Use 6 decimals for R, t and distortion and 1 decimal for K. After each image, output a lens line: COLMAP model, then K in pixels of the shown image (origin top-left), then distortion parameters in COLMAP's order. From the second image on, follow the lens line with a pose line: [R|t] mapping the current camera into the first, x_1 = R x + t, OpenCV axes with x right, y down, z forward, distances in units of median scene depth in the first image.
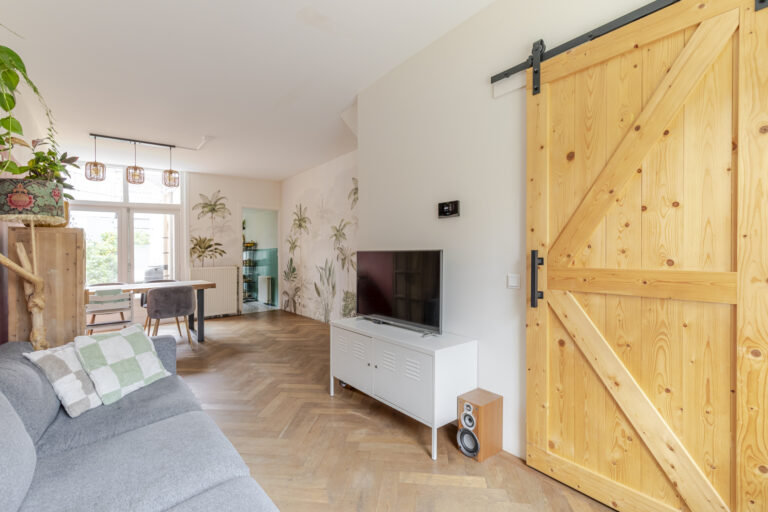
lens RADIAL K [[345.8, 0, 385.9], [0, 345.8, 240.2], [0, 0, 1]] dist [0.000124, 0.000047]
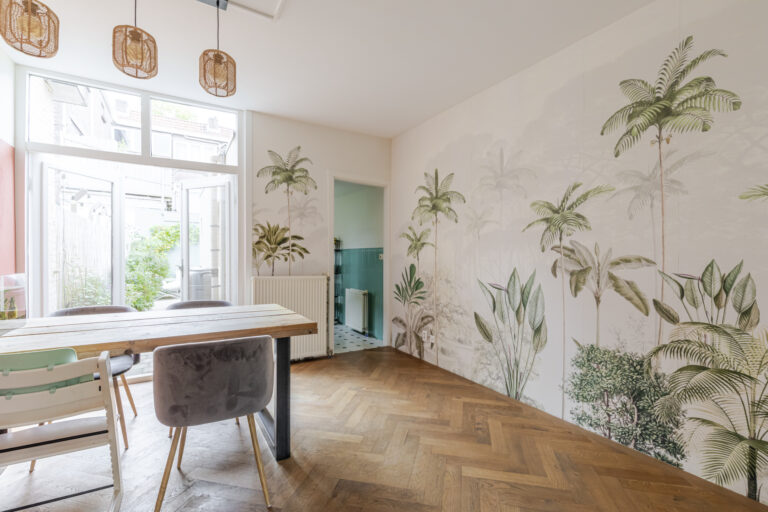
lens RADIAL K [[351.0, 0, 389.0], [0, 351.0, 259.6], [0, 0, 1]] dist [0.000033, 0.000304]
pose [[0.991689, 0.029007, -0.125349, -0.263474], [-0.023784, 0.998793, 0.042970, 0.020797], [0.126444, -0.039631, 0.991182, 0.440986]]
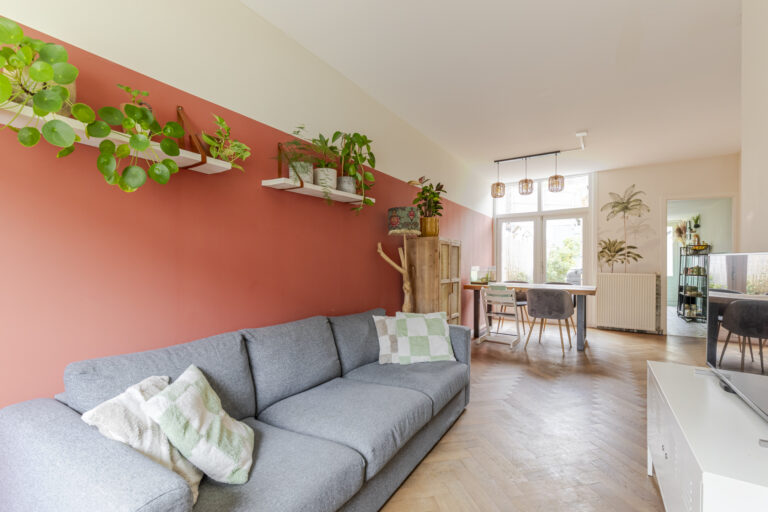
lens RADIAL K [[340.5, 0, 384.0], [0, 340.5, 256.0], [0, 0, 1]] dist [0.000087, 0.000005]
pose [[0.319237, 0.010117, -0.947621, 0.130477], [0.021554, 0.999607, 0.017933, 0.004980], [0.947430, -0.026149, 0.318894, 0.145821]]
